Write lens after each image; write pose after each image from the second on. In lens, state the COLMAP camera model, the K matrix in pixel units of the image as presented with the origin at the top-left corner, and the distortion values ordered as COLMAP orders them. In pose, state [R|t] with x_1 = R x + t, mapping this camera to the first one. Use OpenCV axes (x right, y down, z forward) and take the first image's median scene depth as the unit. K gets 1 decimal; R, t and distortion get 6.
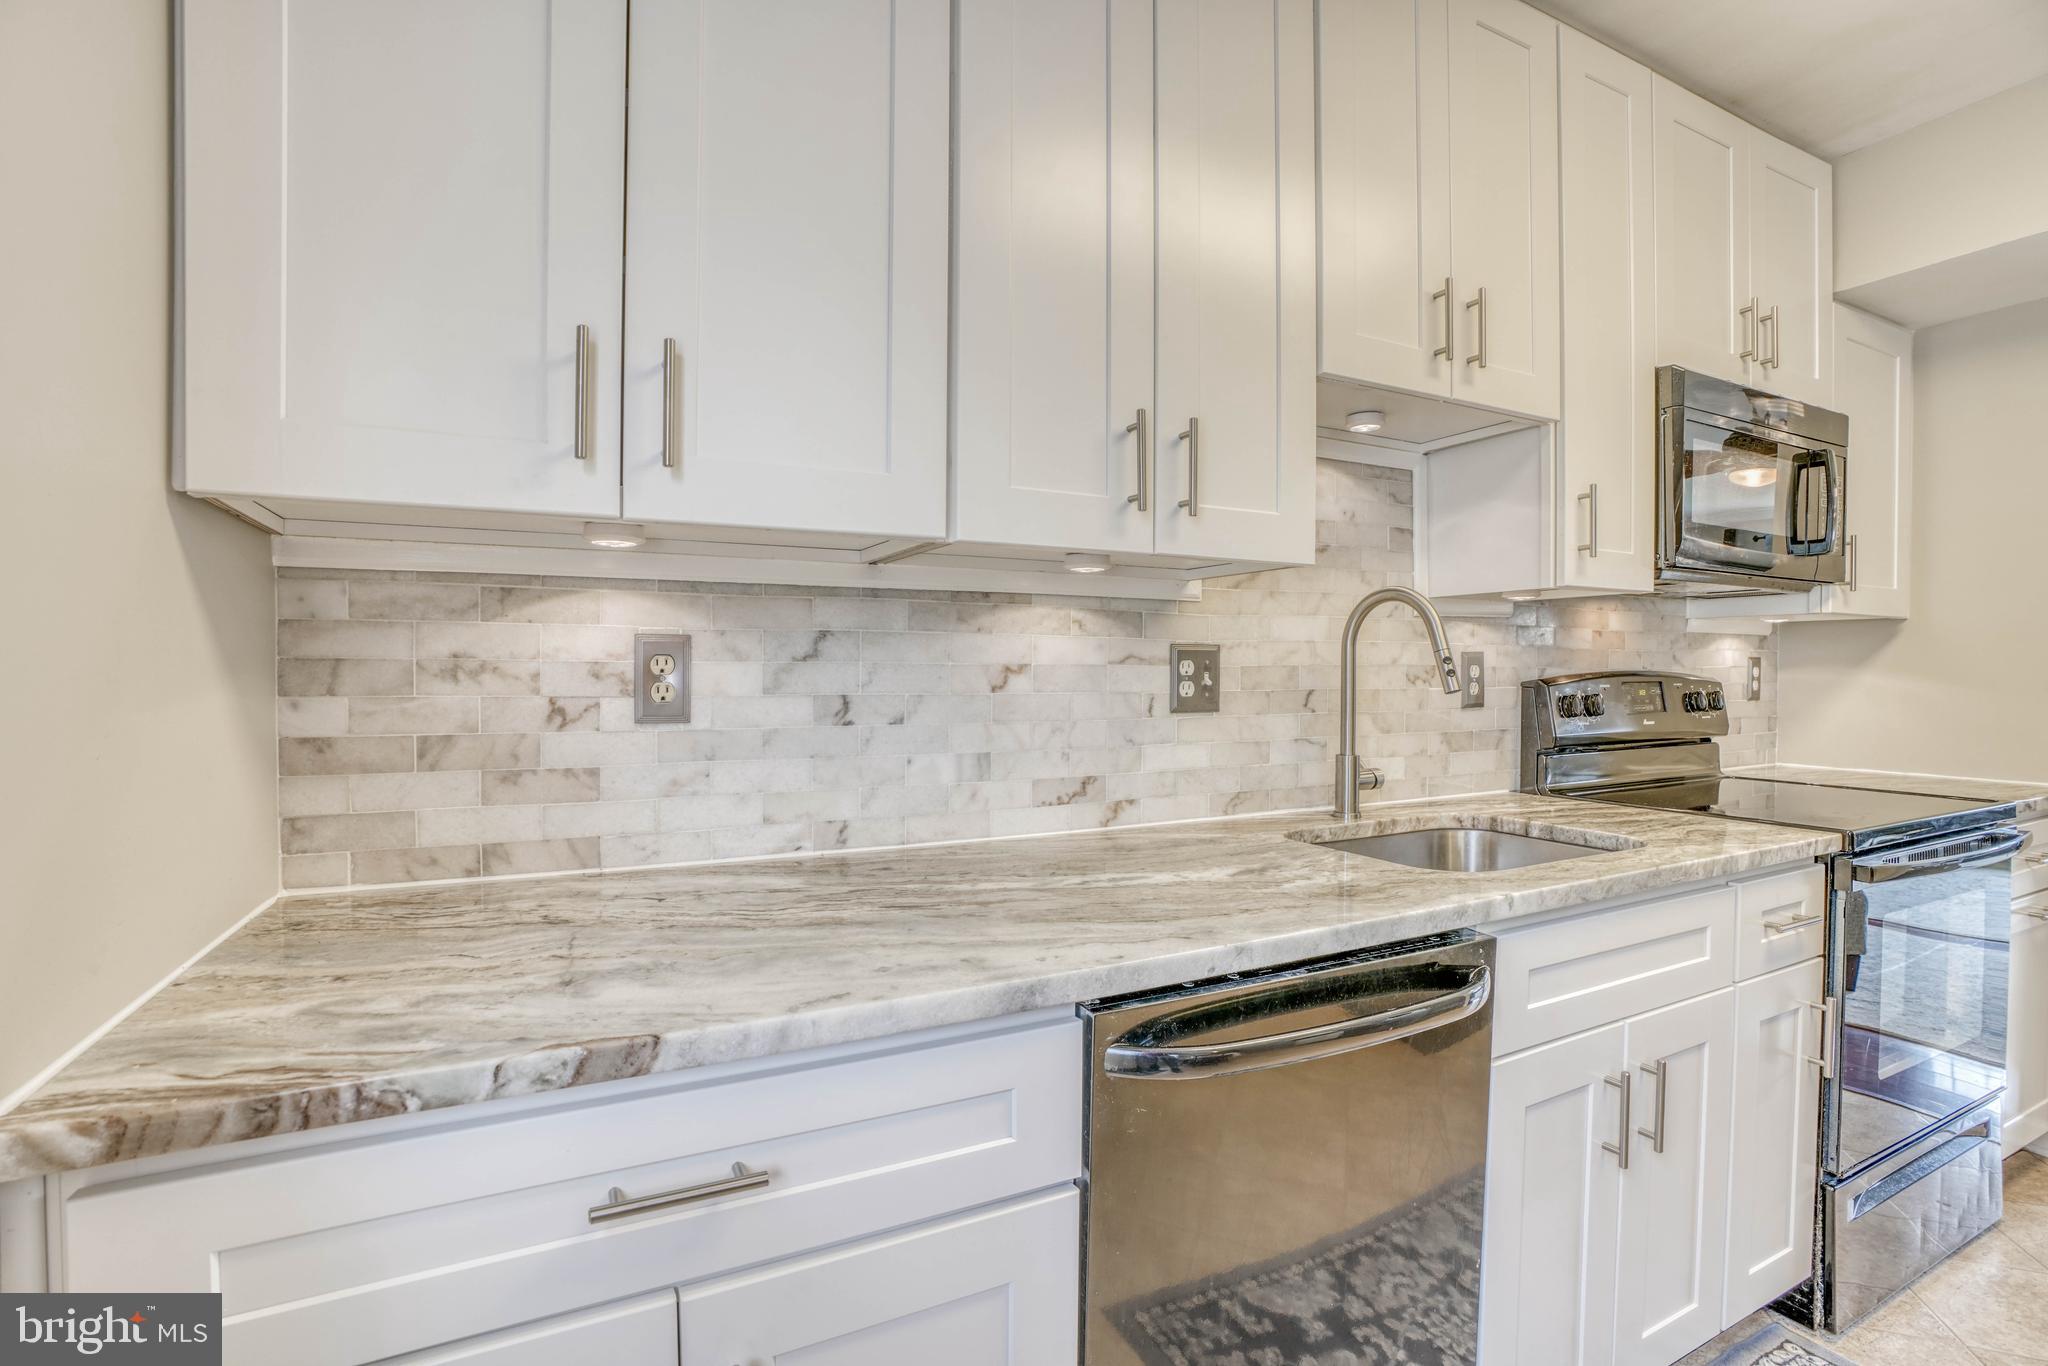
lens RADIAL K [[942.2, 0, 1012.1], [0, 942.2, 687.2], [0, 0, 1]] dist [-0.078397, 0.035694]
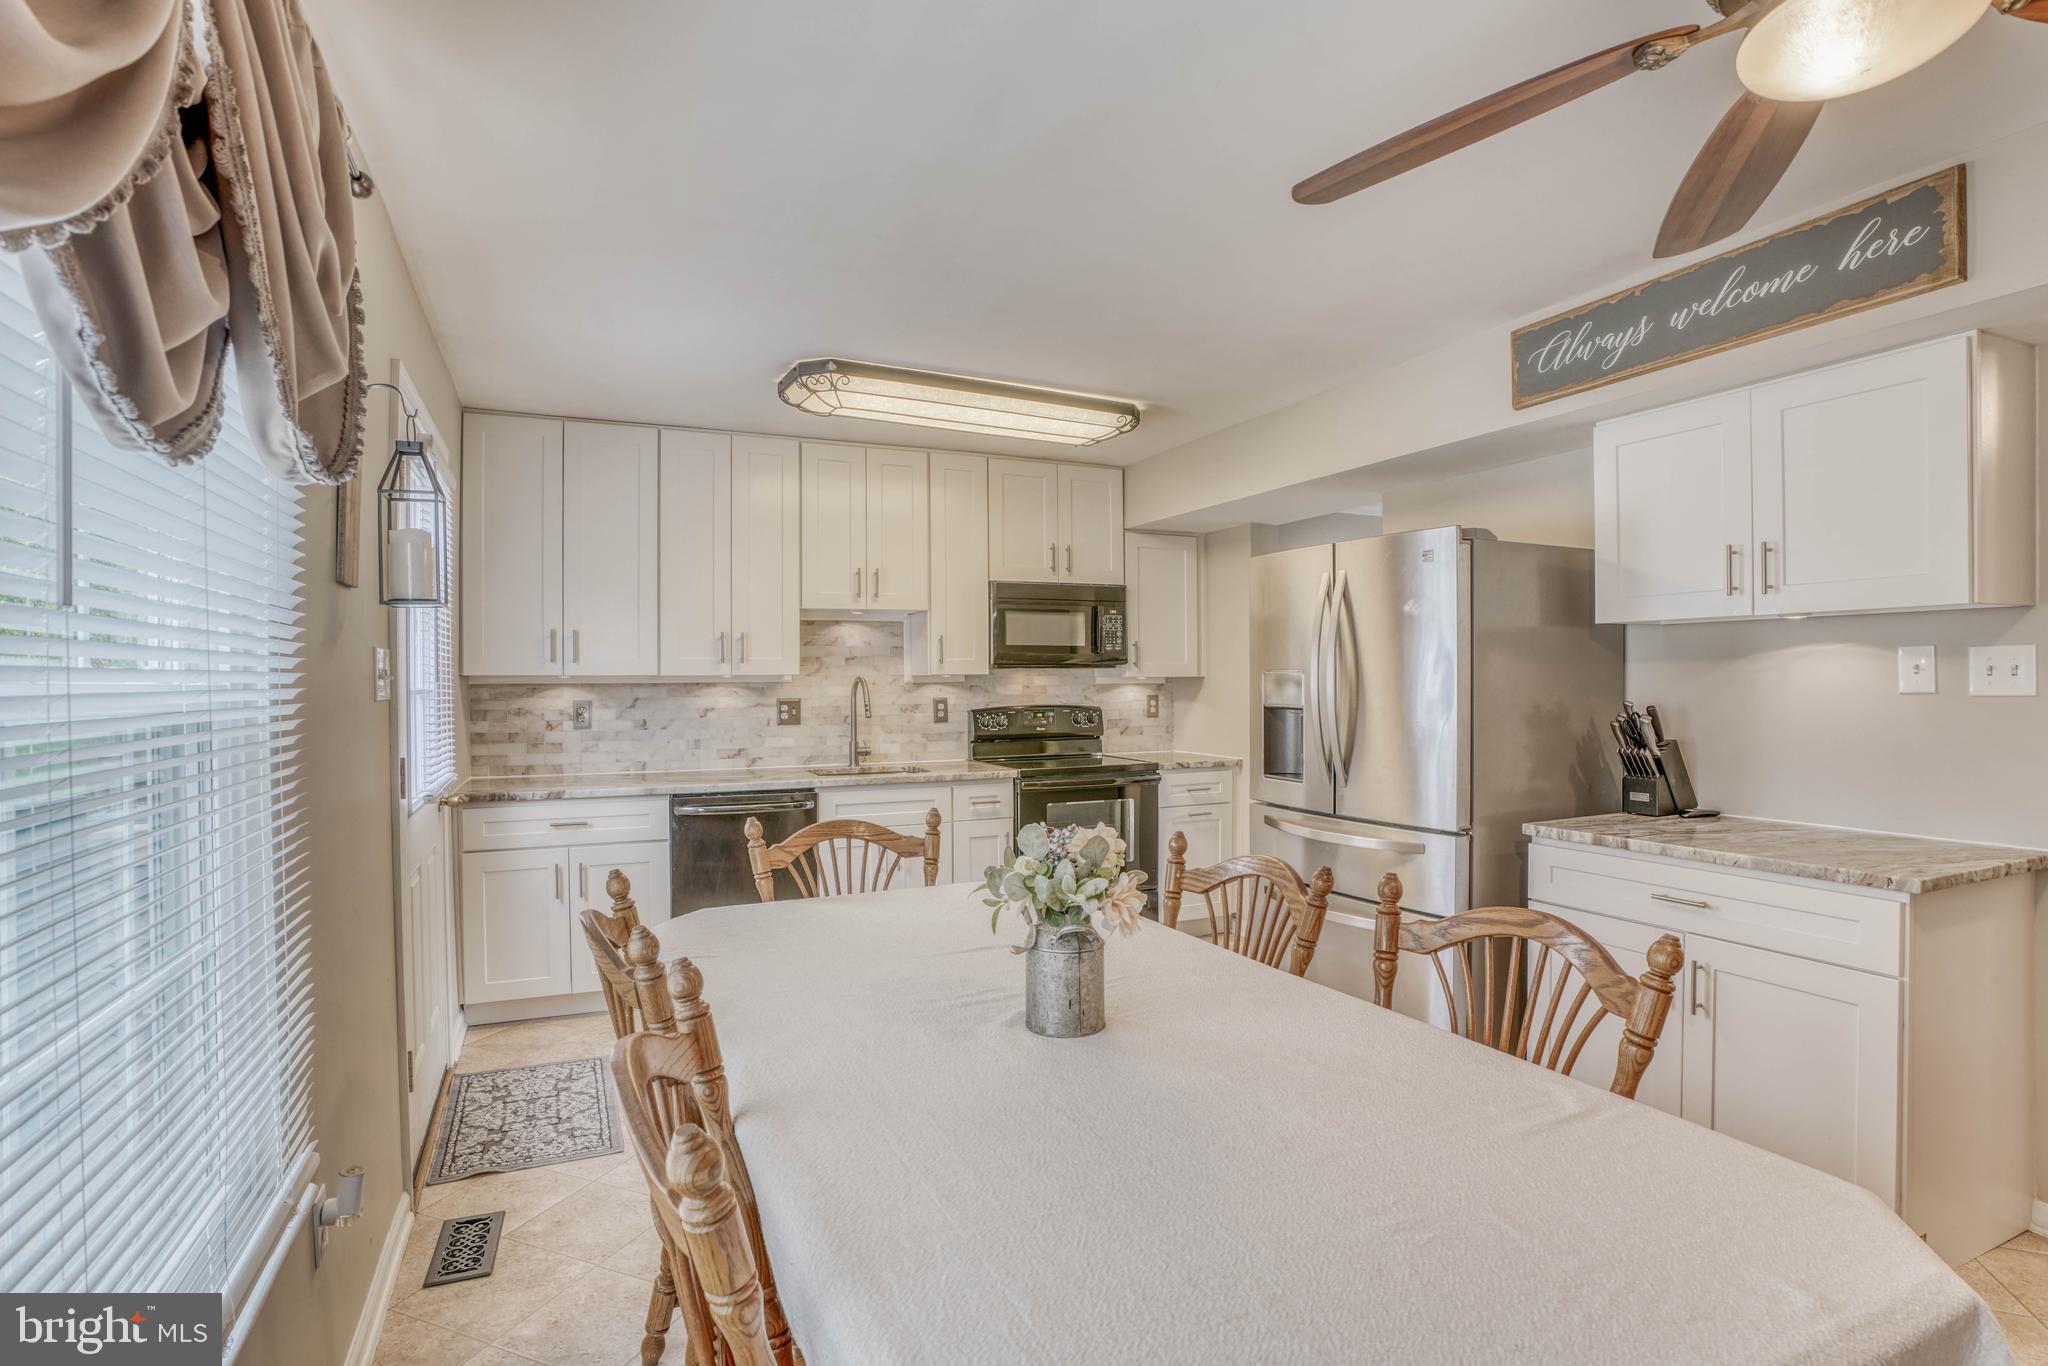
lens RADIAL K [[998.2, 0, 1010.5], [0, 998.2, 685.9], [0, 0, 1]] dist [-0.079923, 0.036982]
pose [[0.999208, -0.006055, -0.039319, 1.024711], [0.005572, 0.999908, -0.012373, -0.048865], [0.039390, 0.012144, 0.999150, -1.933225]]
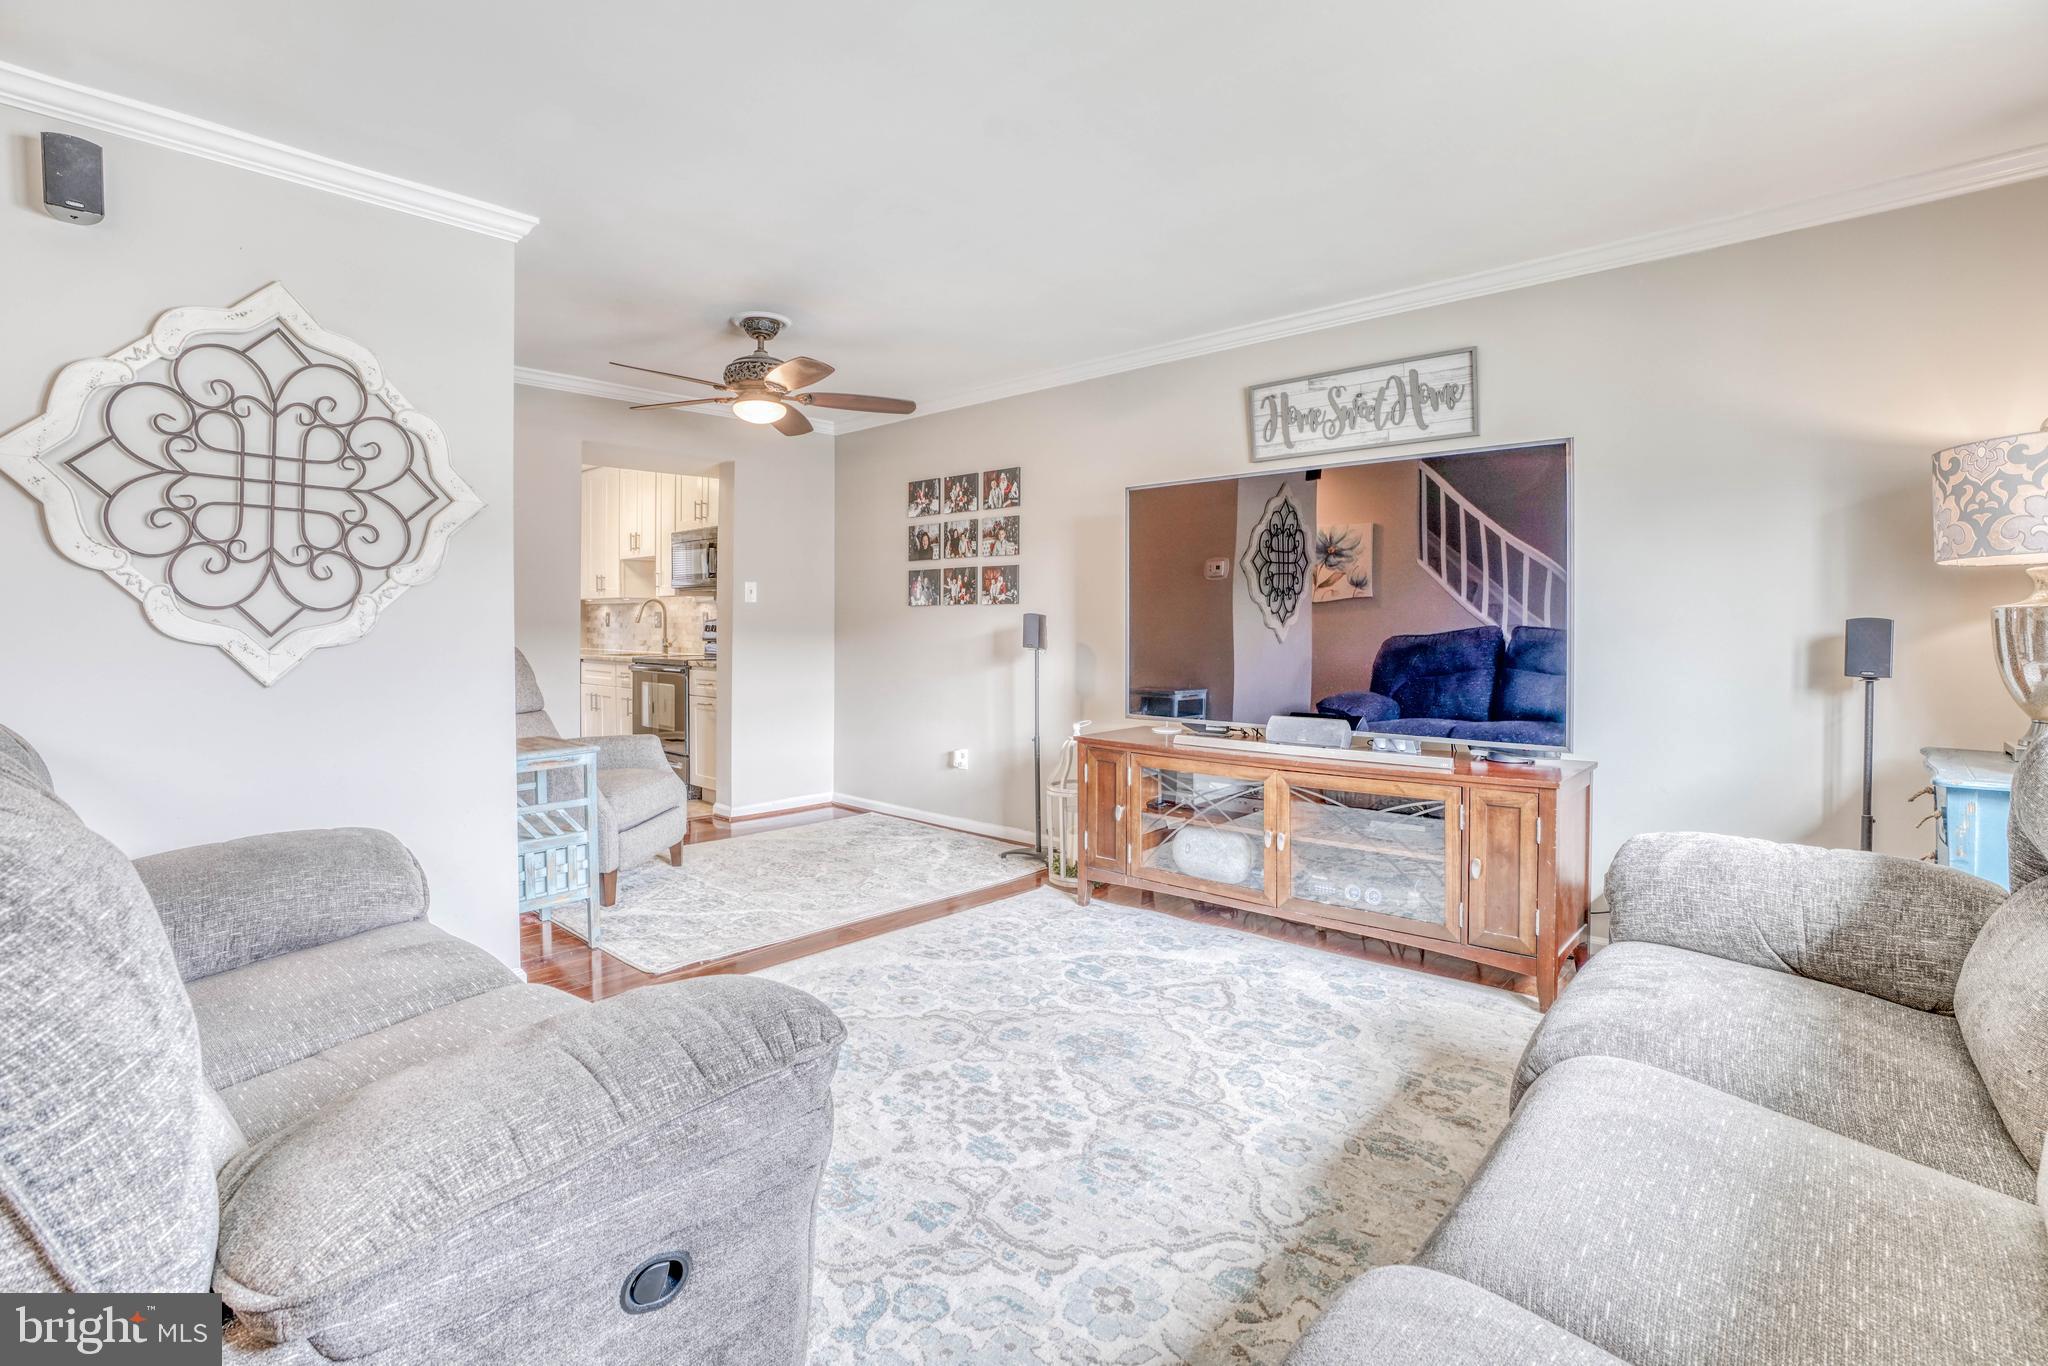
lens RADIAL K [[972.0, 0, 1017.9], [0, 972.0, 630.6], [0, 0, 1]] dist [-0.077545, 0.032772]
pose [[0.353264, 0.008881, -0.935482, 5.573109], [-0.020375, 0.999791, 0.001797, -0.002842], [0.935302, 0.018426, 0.353371, 1.101101]]
